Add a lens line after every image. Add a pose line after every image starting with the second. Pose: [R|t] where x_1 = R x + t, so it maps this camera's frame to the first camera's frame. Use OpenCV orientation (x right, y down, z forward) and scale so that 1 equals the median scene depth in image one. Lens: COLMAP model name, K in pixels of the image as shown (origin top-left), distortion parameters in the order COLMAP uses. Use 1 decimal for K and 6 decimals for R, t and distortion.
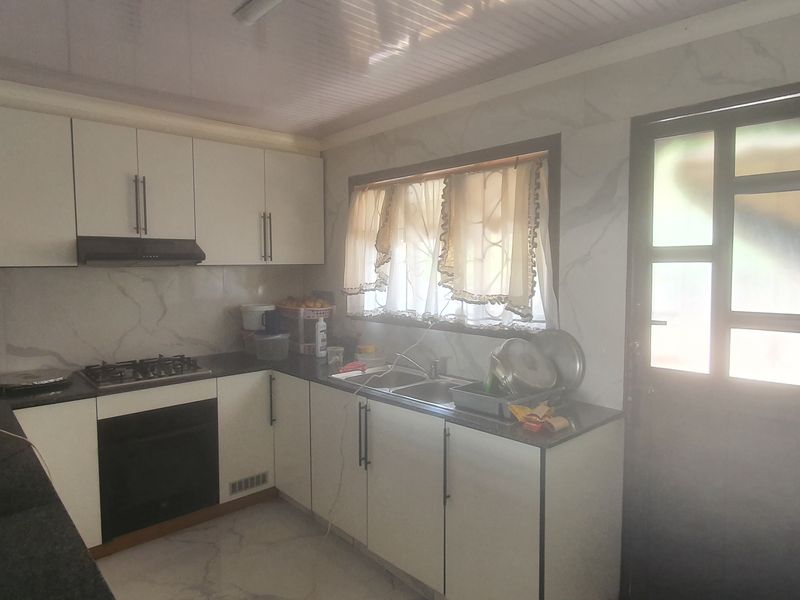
lens RADIAL K [[501.5, 0, 402.9], [0, 501.5, 297.8], [0, 0, 1]] dist [-0.000188, 0.000030]
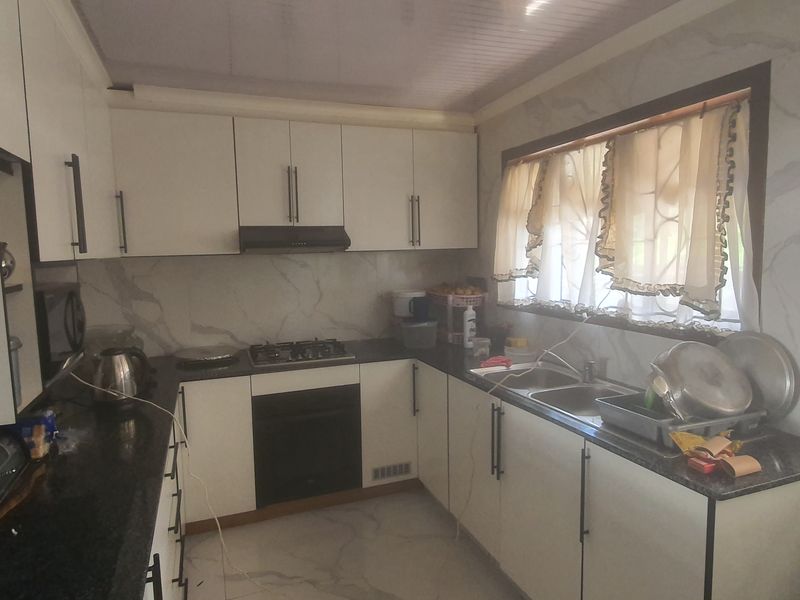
lens RADIAL K [[501.5, 0, 402.9], [0, 501.5, 297.8], [0, 0, 1]] dist [-0.000188, 0.000030]
pose [[0.930376, 0.019938, -0.366063, 0.077230], [-0.008091, 0.999394, 0.033869, -0.007179], [0.366517, -0.028549, 0.929973, 0.106923]]
